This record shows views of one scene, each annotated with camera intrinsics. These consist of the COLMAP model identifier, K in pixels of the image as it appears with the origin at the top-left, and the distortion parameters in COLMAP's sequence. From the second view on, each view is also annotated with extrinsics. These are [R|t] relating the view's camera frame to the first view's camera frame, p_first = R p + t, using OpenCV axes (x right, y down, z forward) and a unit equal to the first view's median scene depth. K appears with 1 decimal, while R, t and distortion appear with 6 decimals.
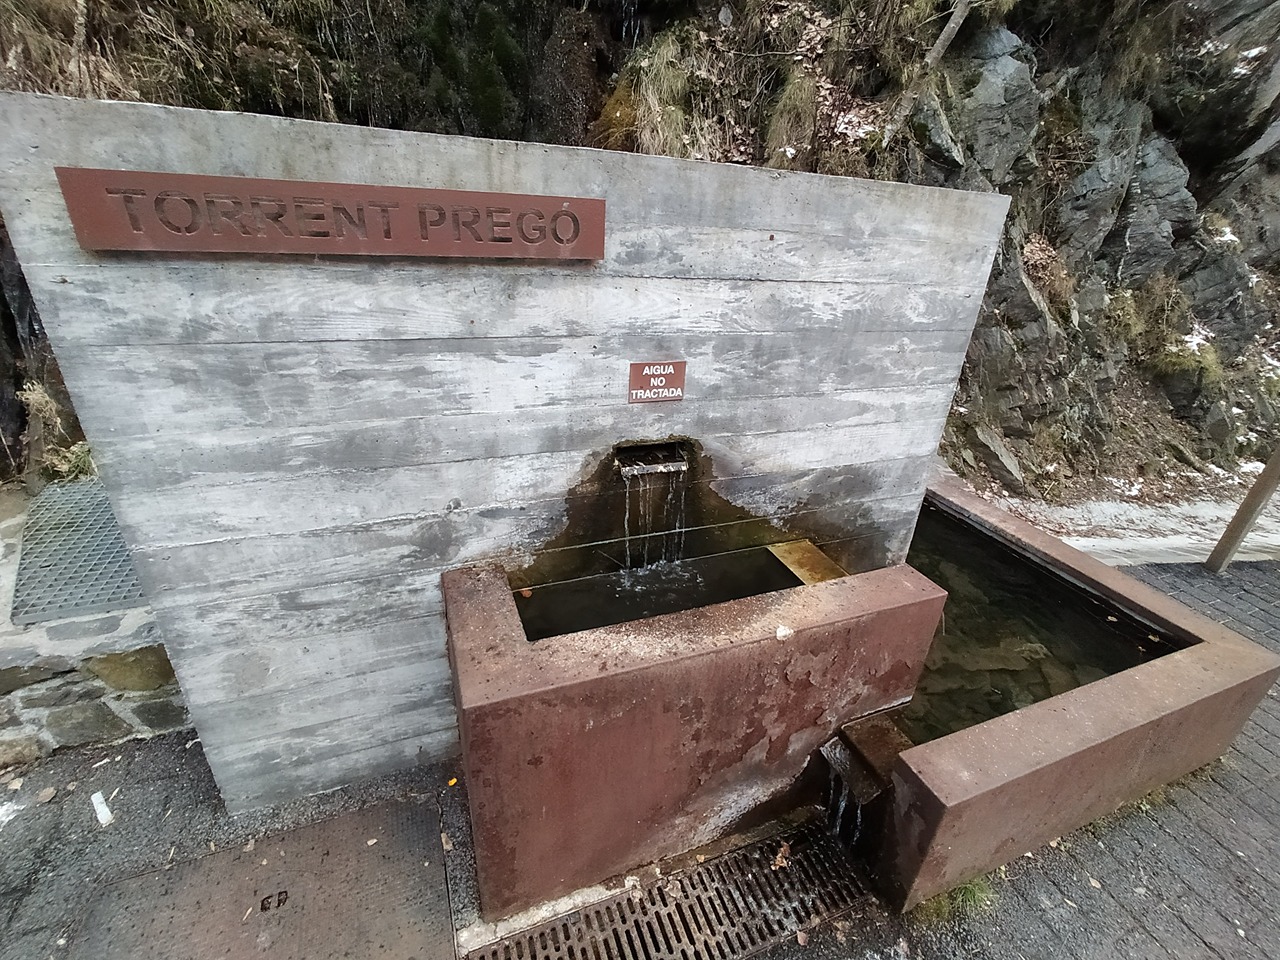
lens RADIAL K [[570.5, 0, 640.5], [0, 570.5, 478.8], [0, 0, 1]] dist [-0.014681, 0.001408]
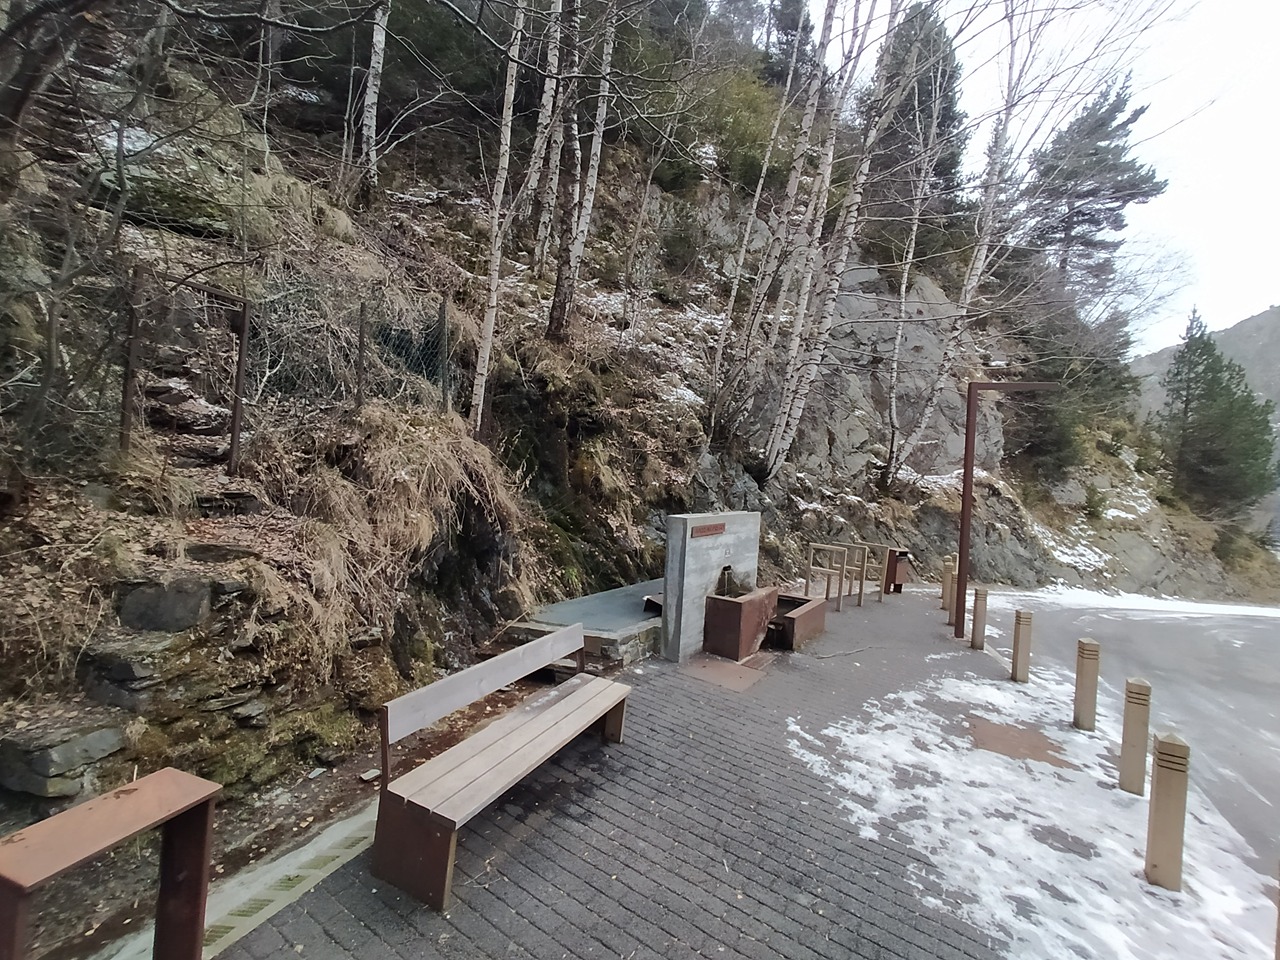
lens RADIAL K [[570.5, 0, 642.0], [0, 570.5, 482.8], [0, 0, 1]] dist [-0.014681, 0.001408]
pose [[0.814053, -0.023061, 0.580333, -3.574126], [0.238805, 0.924129, -0.298259, 0.589529], [-0.529424, 0.381385, 0.757796, -2.733005]]
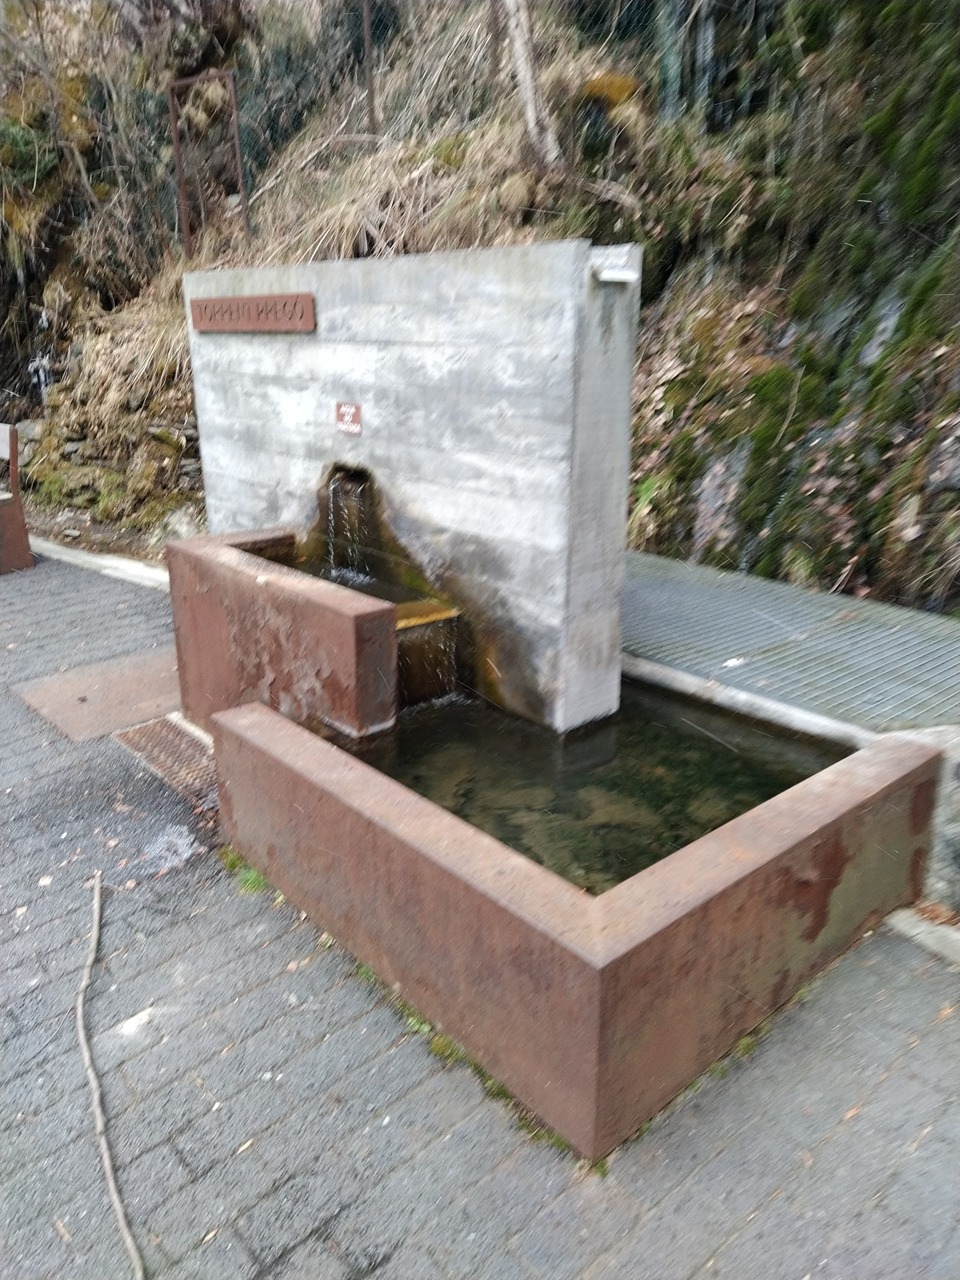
lens RADIAL K [[936.3, 0, 479.7], [0, 936.3, 640.0], [0, 0, 1]] dist [0.072773, 0.001914]
pose [[0.336878, 0.235178, -0.911704, 2.239298], [-0.381786, 0.919246, 0.096053, -0.017381], [0.860670, 0.315717, 0.399461, 0.514787]]
